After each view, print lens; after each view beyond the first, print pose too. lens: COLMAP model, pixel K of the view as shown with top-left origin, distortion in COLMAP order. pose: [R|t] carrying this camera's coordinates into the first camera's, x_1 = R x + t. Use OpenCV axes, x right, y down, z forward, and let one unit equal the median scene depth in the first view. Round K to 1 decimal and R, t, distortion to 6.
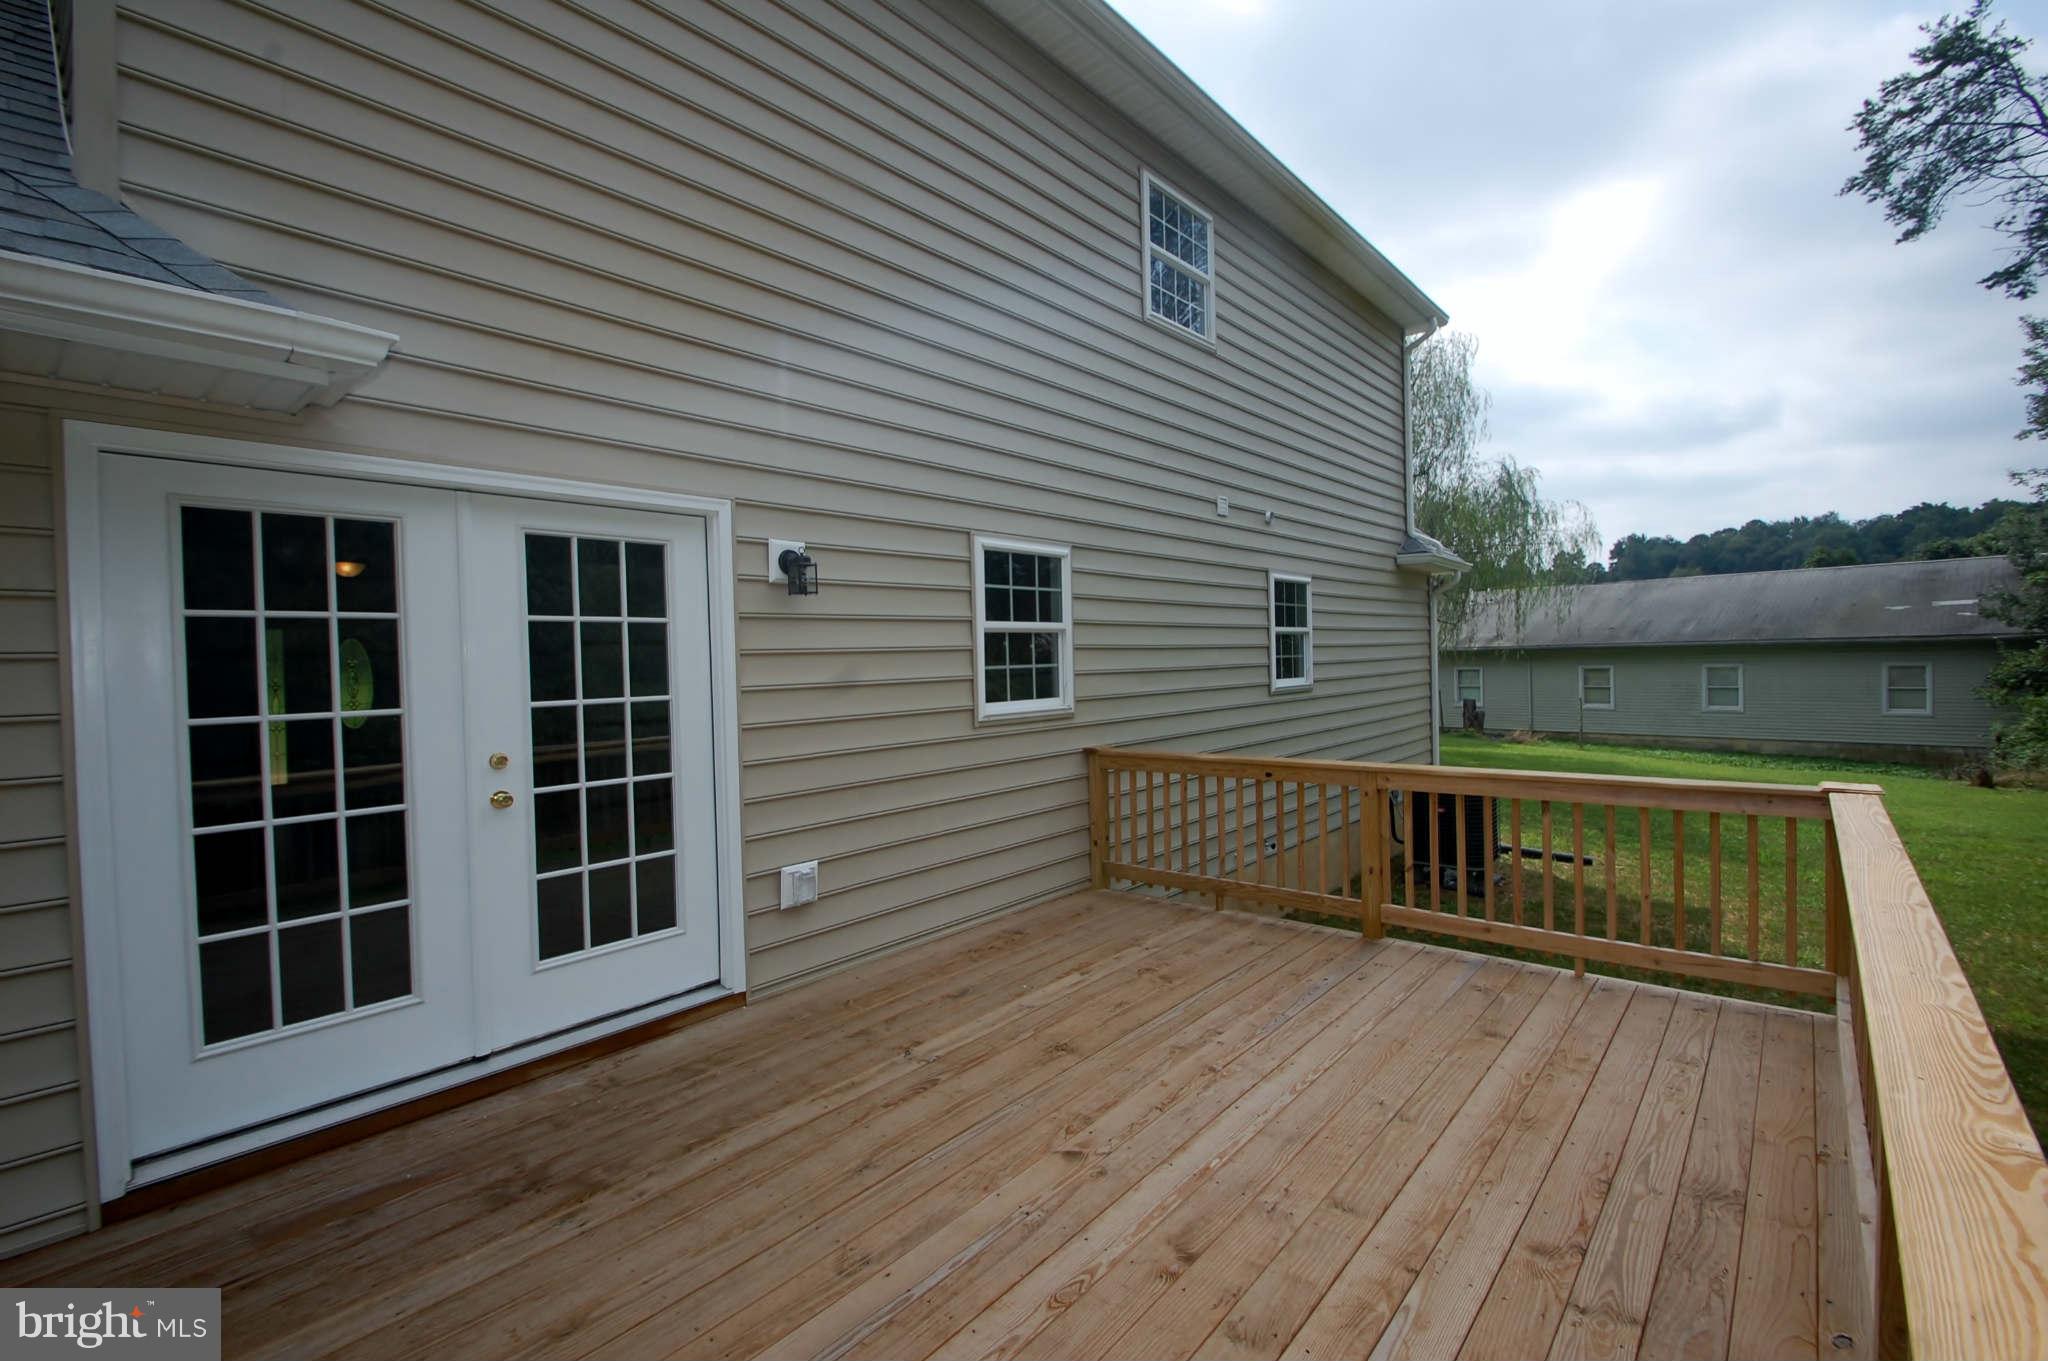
lens RADIAL K [[881.7, 0, 1081.0], [0, 881.7, 664.7], [0, 0, 1]] dist [0.001349, -0.001259]
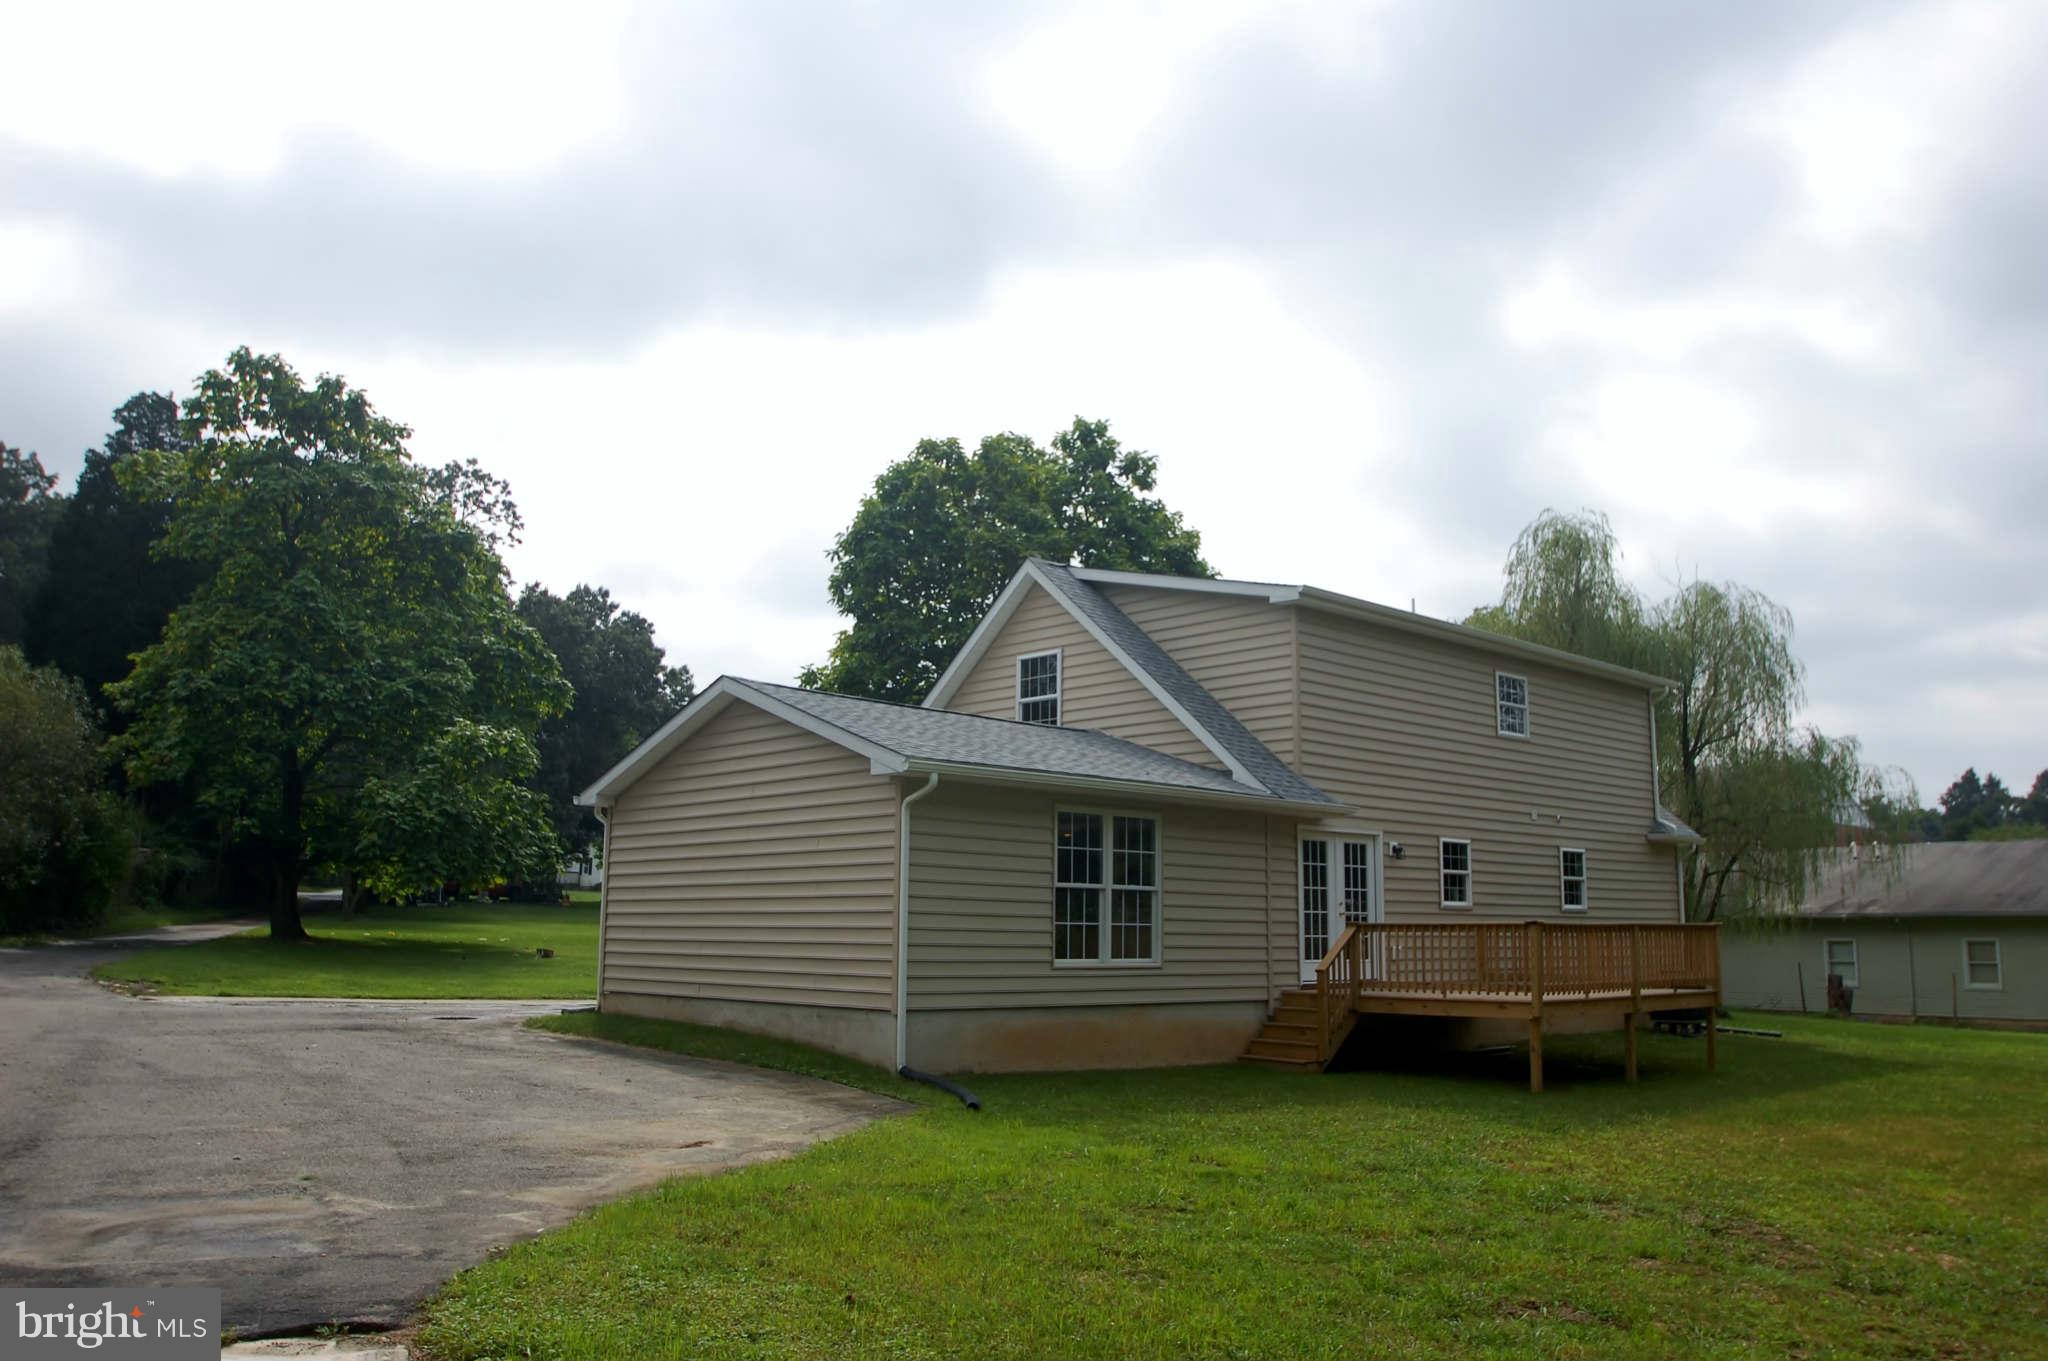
lens RADIAL K [[1562.6, 0, 1050.1], [0, 1562.6, 656.8], [0, 0, 1]] dist [-0.051655, -0.001750]
pose [[0.989184, 0.011389, -0.146235, -0.786536], [-0.037910, 0.982957, -0.179884, 0.272674], [0.141694, 0.183482, 0.972757, -5.023420]]
